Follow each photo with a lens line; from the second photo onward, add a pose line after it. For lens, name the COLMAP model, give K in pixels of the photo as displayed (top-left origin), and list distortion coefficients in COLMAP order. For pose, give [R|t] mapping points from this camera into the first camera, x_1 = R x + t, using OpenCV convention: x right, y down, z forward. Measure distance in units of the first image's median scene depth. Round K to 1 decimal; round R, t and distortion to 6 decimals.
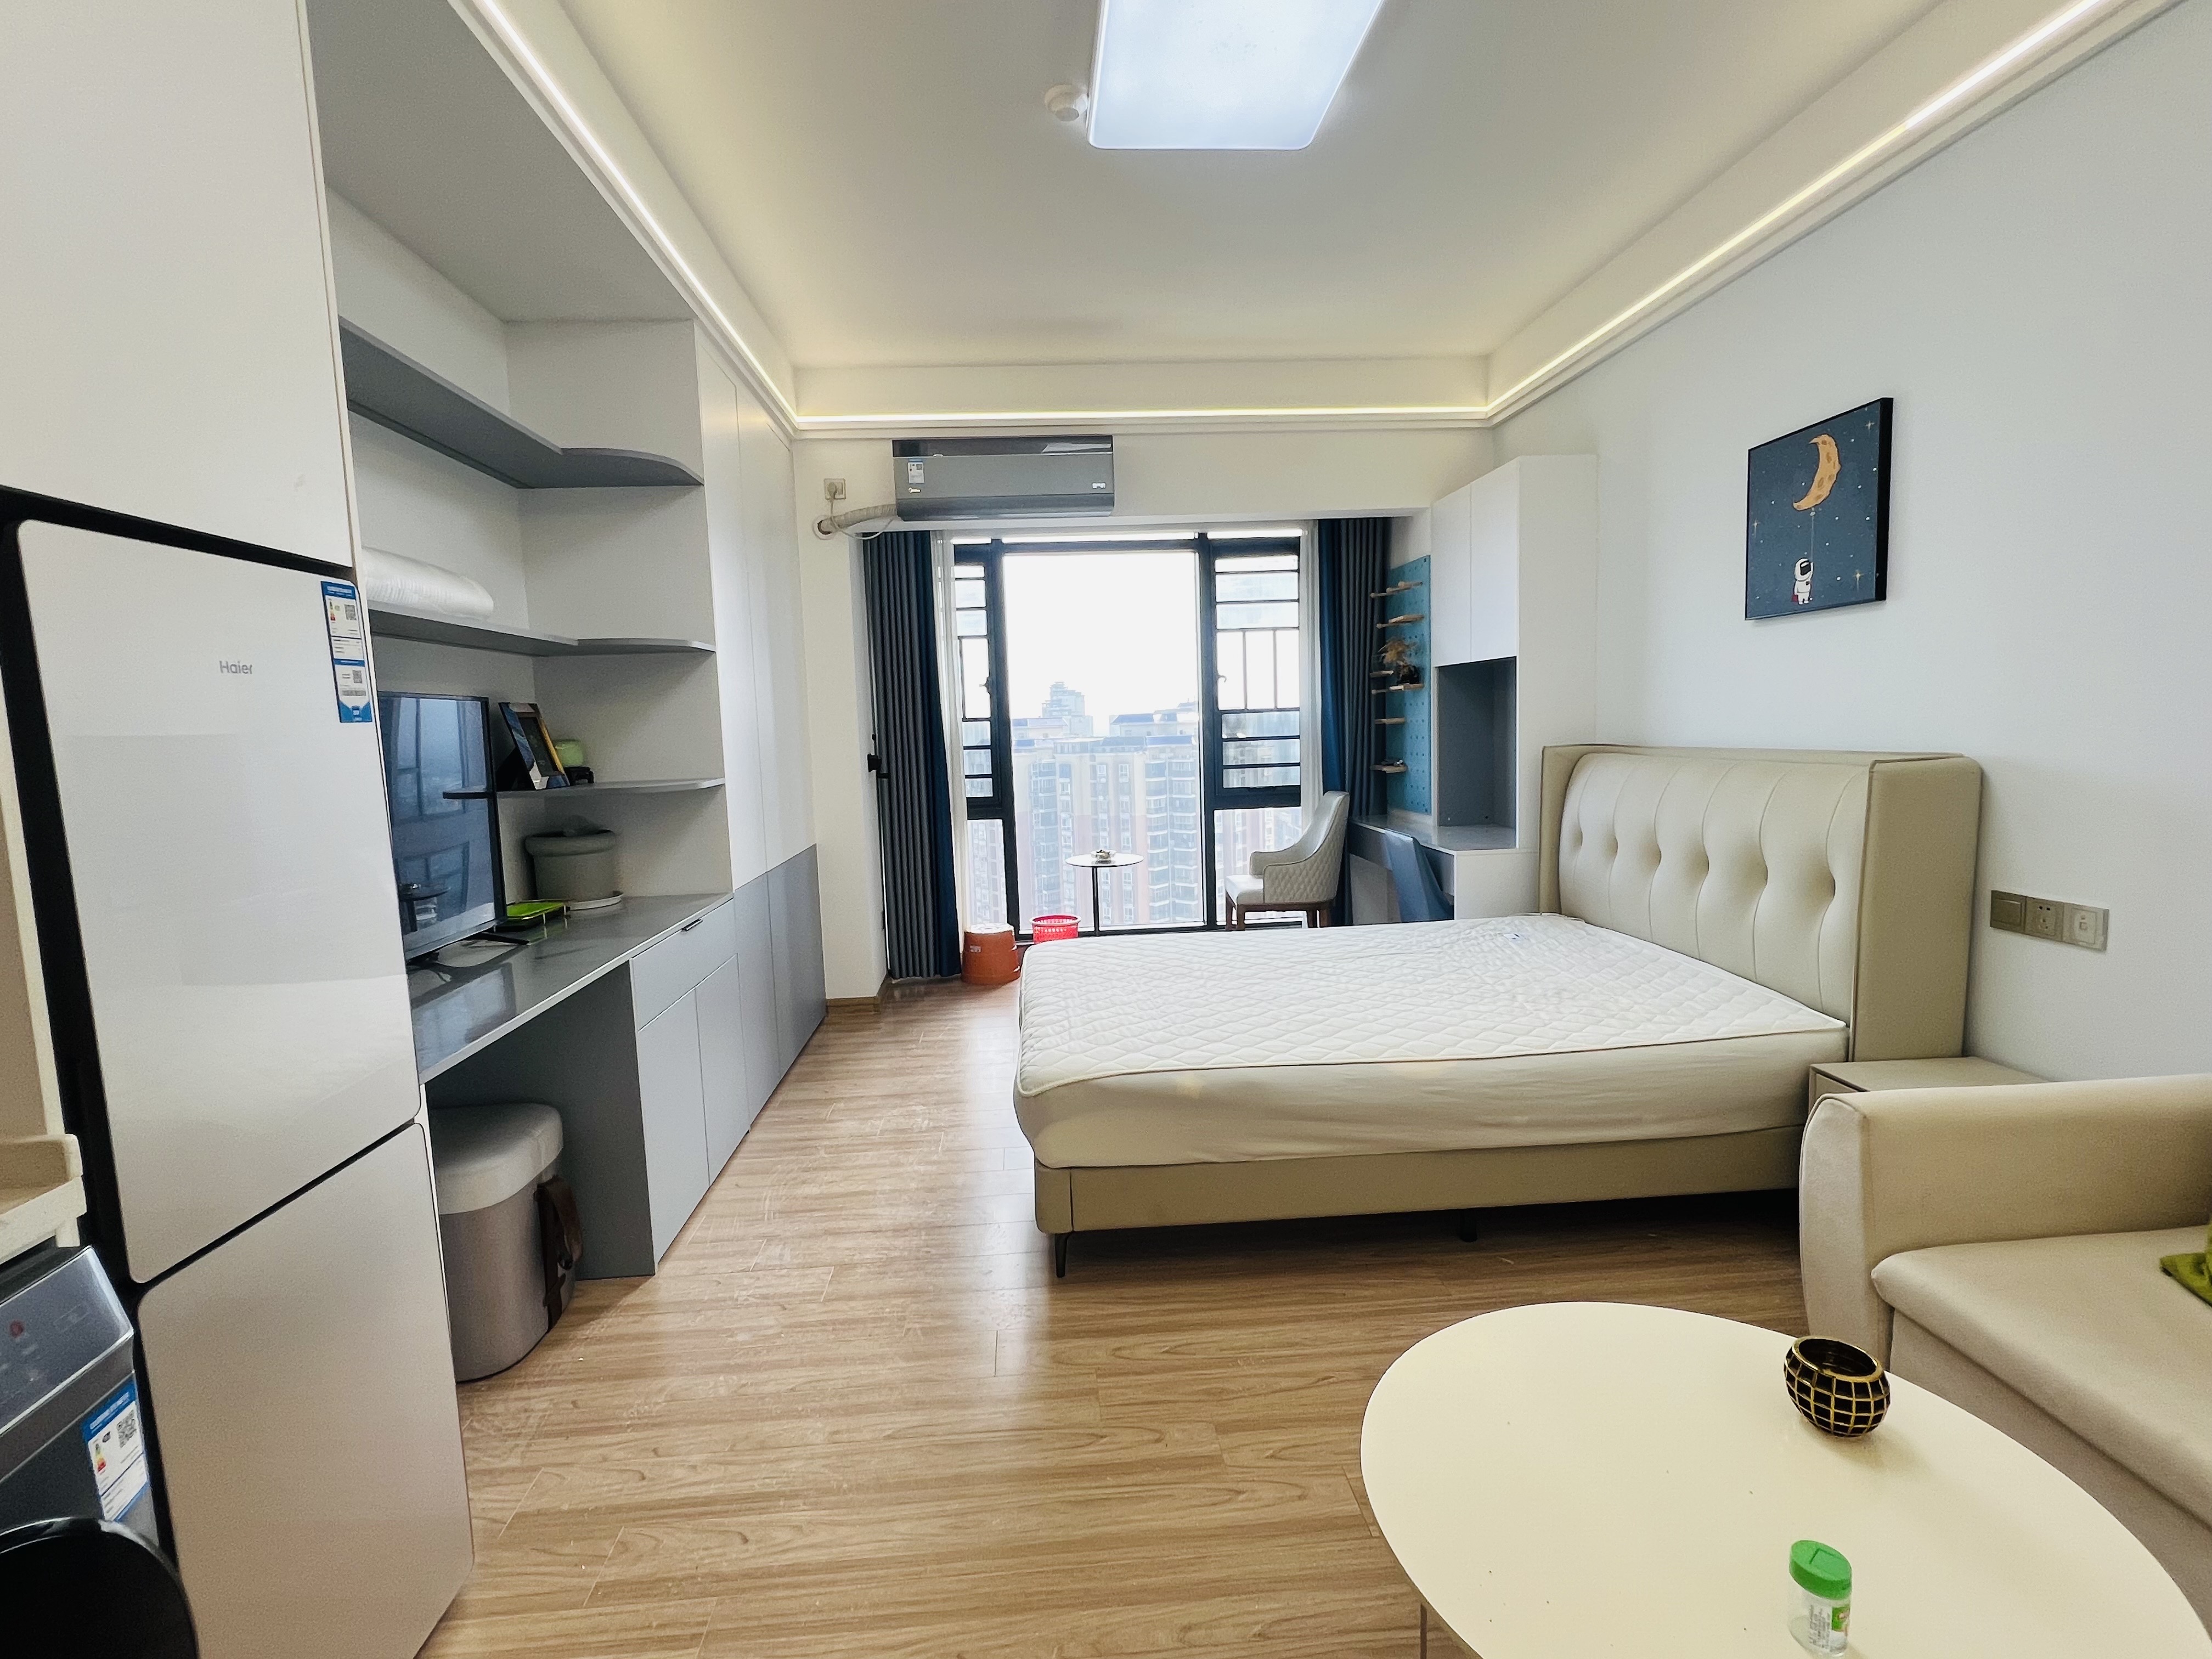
lens RADIAL K [[1060.7, 0, 1106.0], [0, 1060.7, 829.5], [0, 0, 1]] dist [0.000396, 0.000017]
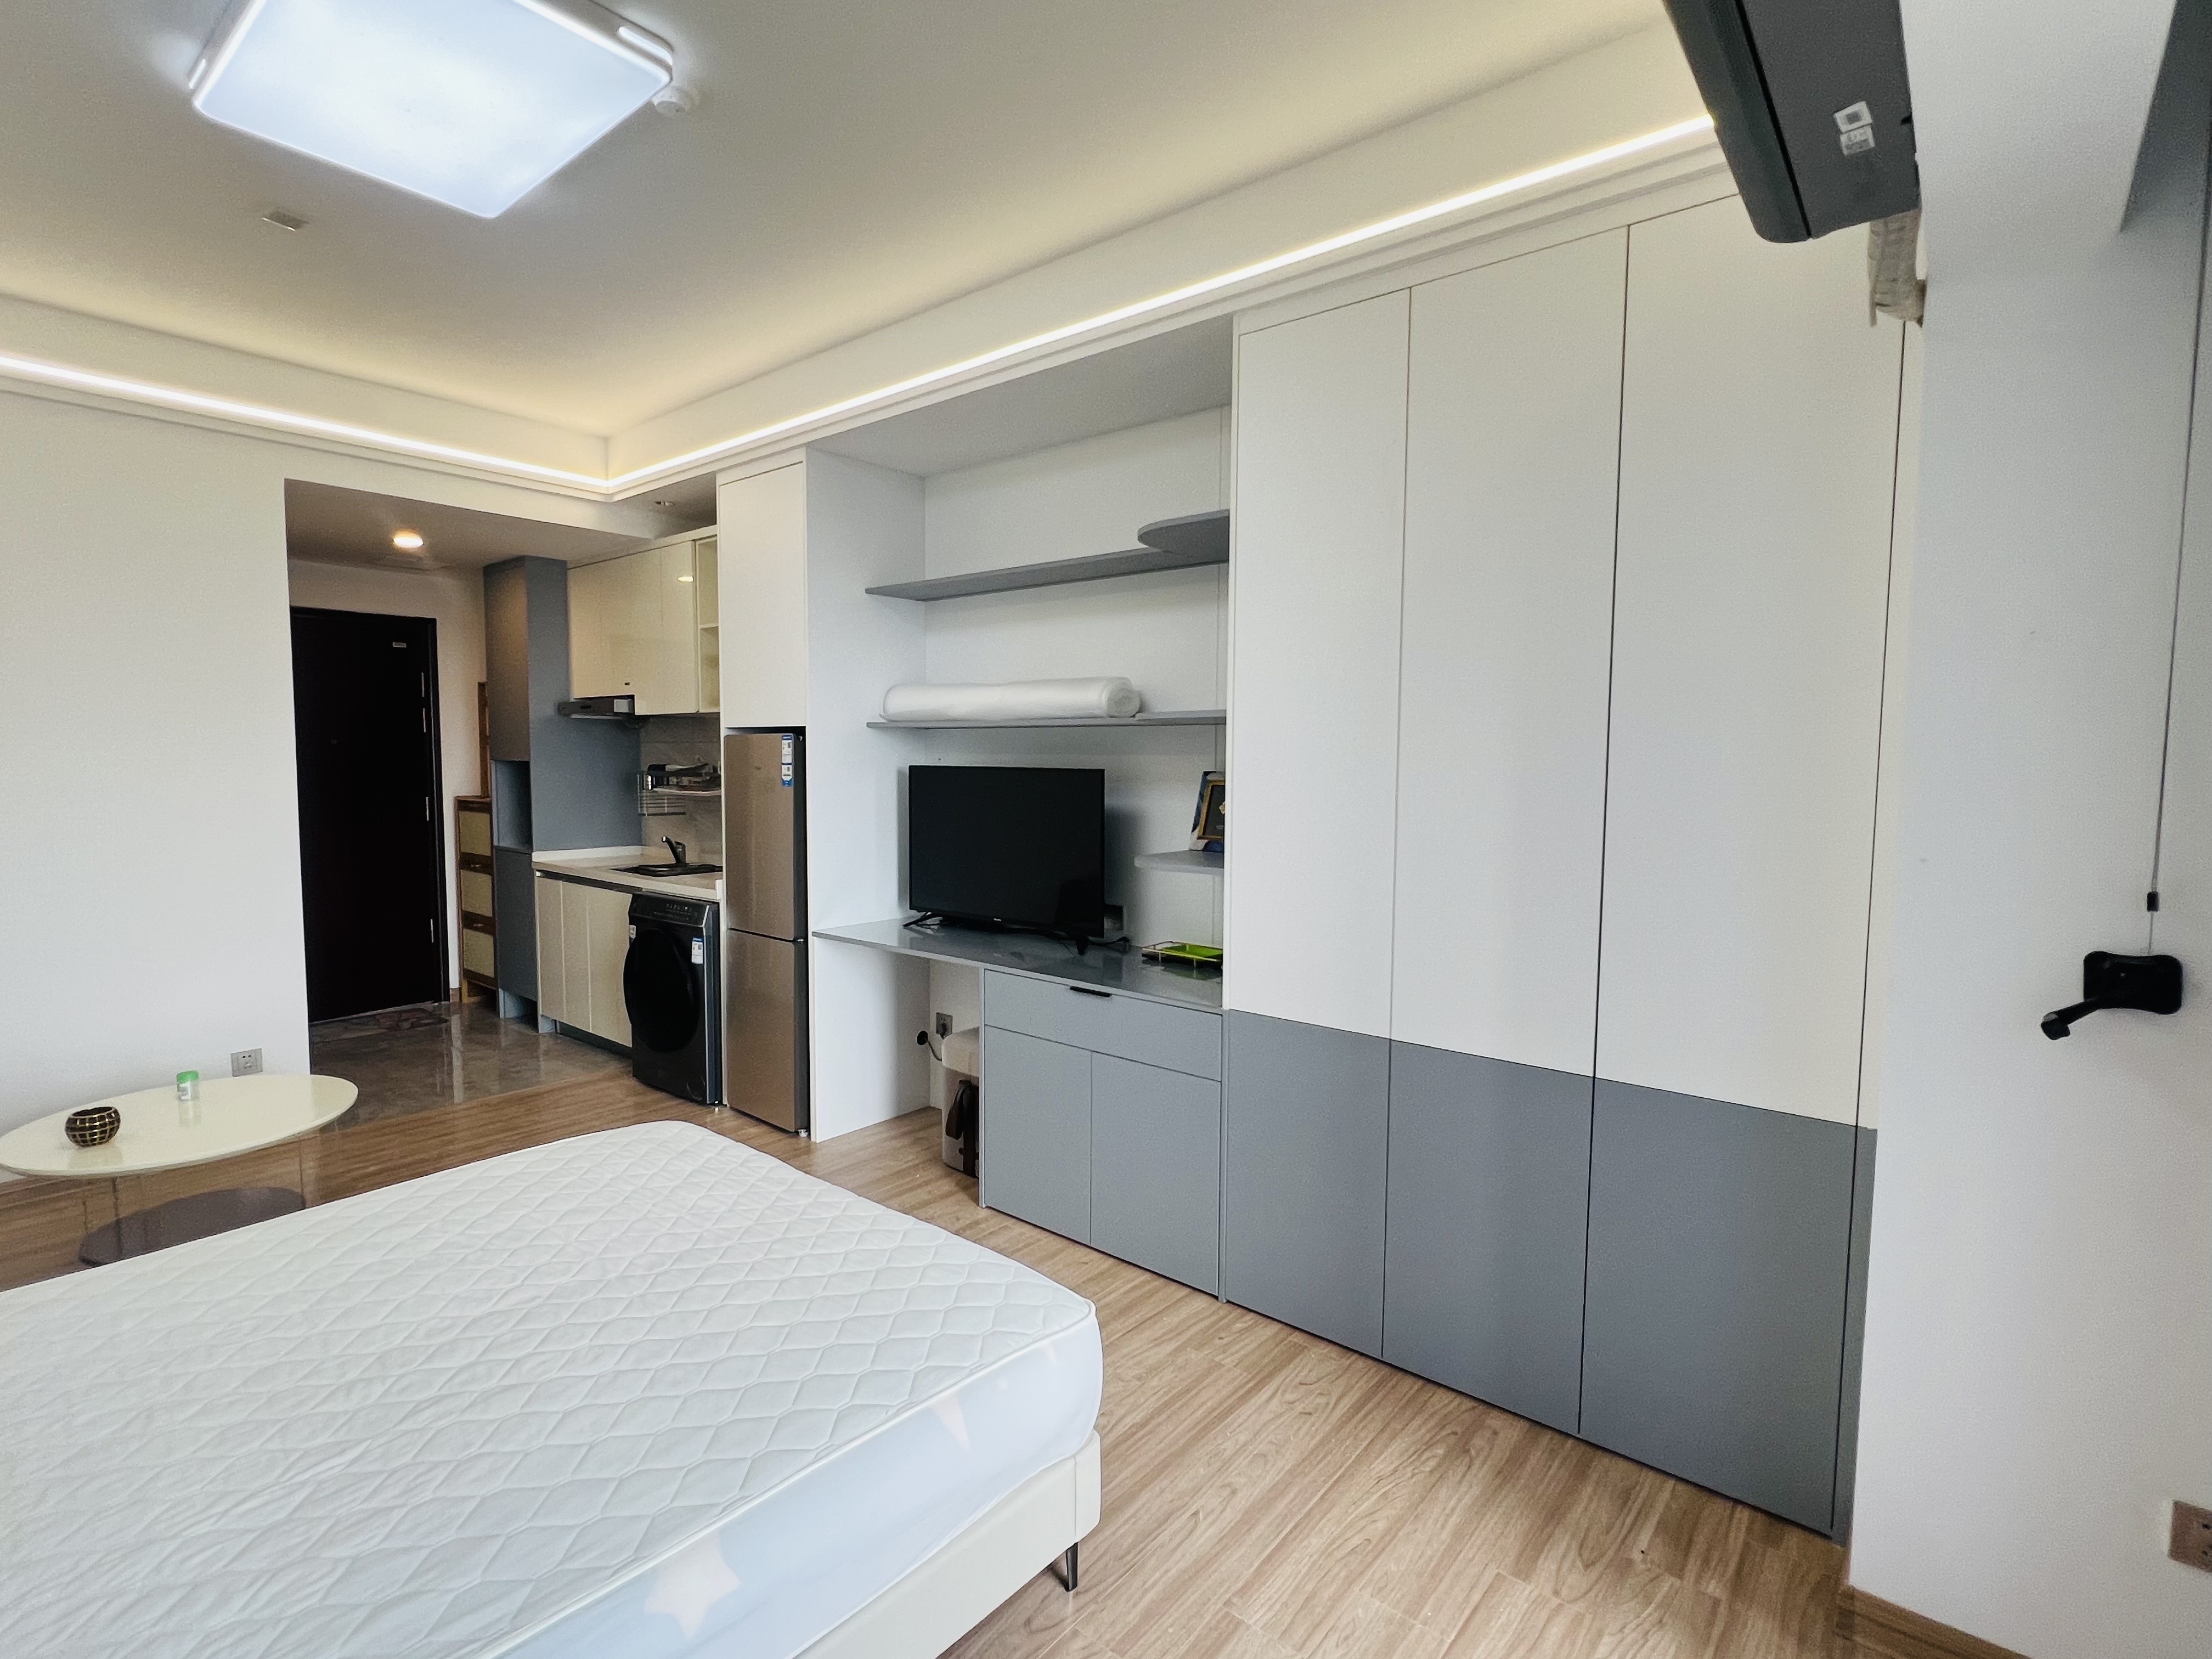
lens RADIAL K [[1060.7, 0, 1106.0], [0, 1060.7, 829.5], [0, 0, 1]] dist [0.000396, 0.000017]
pose [[-0.689827, 0.078398, -0.719717, 0.262821], [-0.058461, 0.984841, 0.163311, -0.186692], [0.721610, 0.154732, -0.674787, 1.334779]]
